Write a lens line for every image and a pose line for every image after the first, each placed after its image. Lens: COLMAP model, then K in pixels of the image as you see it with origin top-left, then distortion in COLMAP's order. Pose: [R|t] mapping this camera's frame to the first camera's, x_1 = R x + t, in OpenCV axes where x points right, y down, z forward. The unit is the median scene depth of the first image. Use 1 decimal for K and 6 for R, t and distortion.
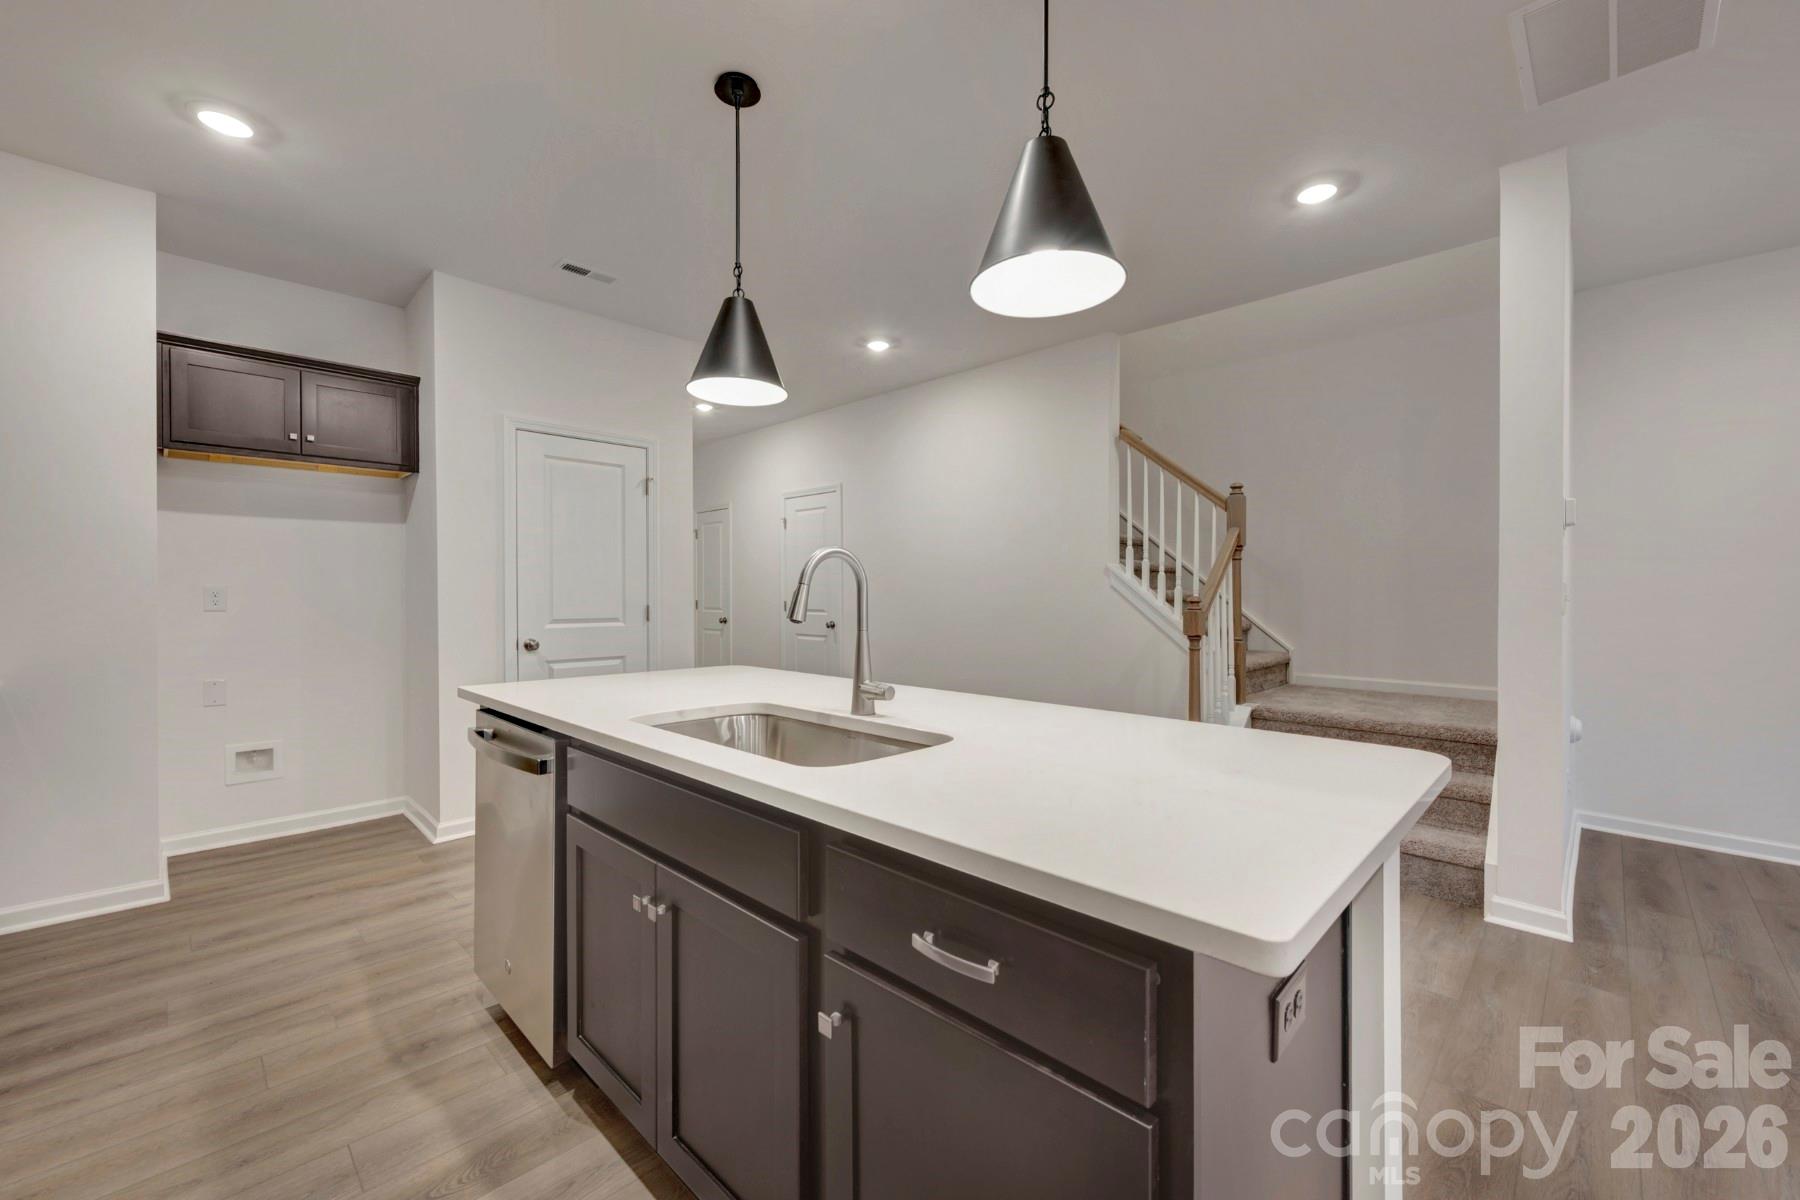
lens RADIAL K [[714.5, 0, 903.5], [0, 714.5, 604.2], [0, 0, 1]] dist [0.001865, -0.000010]
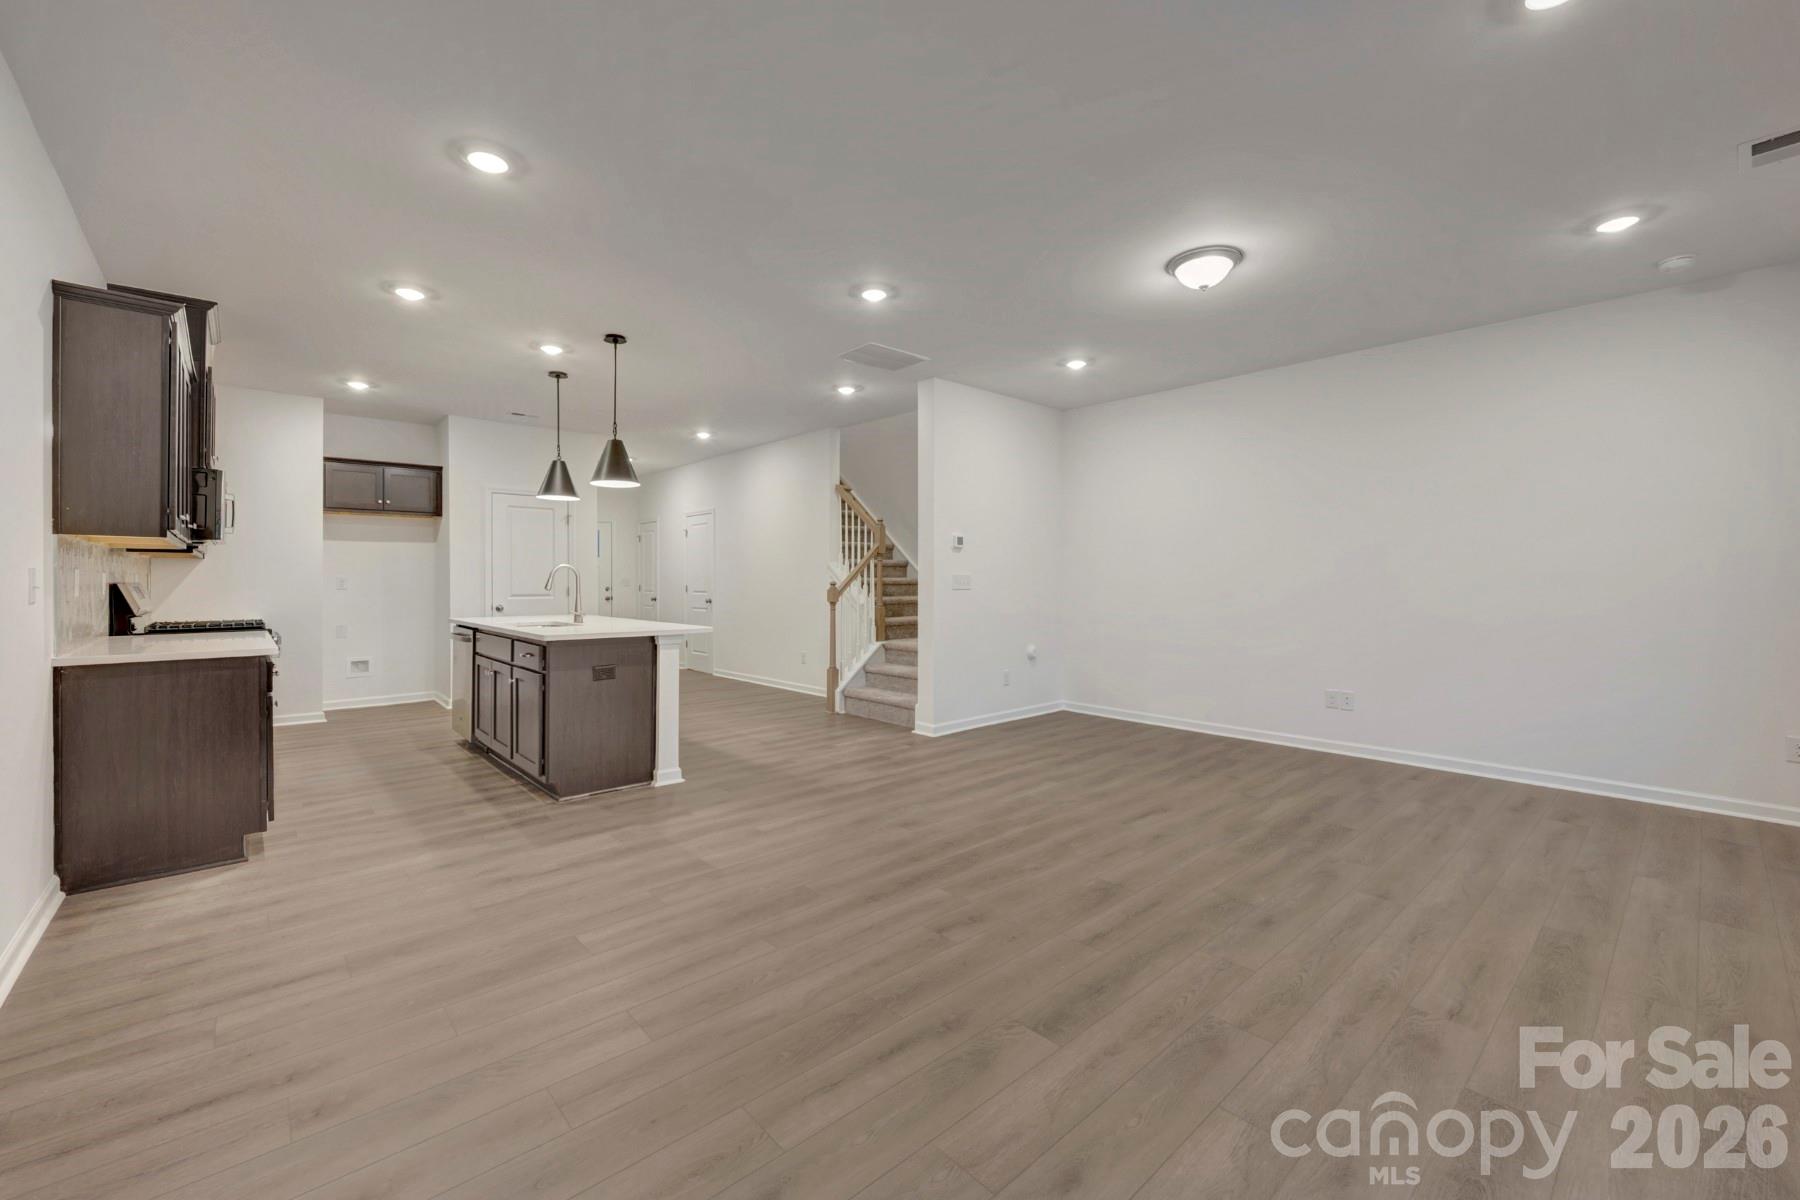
lens RADIAL K [[714.5, 0, 891.6], [0, 714.5, 583.5], [0, 0, 1]] dist [0.001865, -0.000010]
pose [[0.997978, -0.001175, -0.063556, 1.383565], [0.000595, 0.999958, -0.009148, 0.023501], [0.063564, 0.009091, 0.997936, -1.783119]]
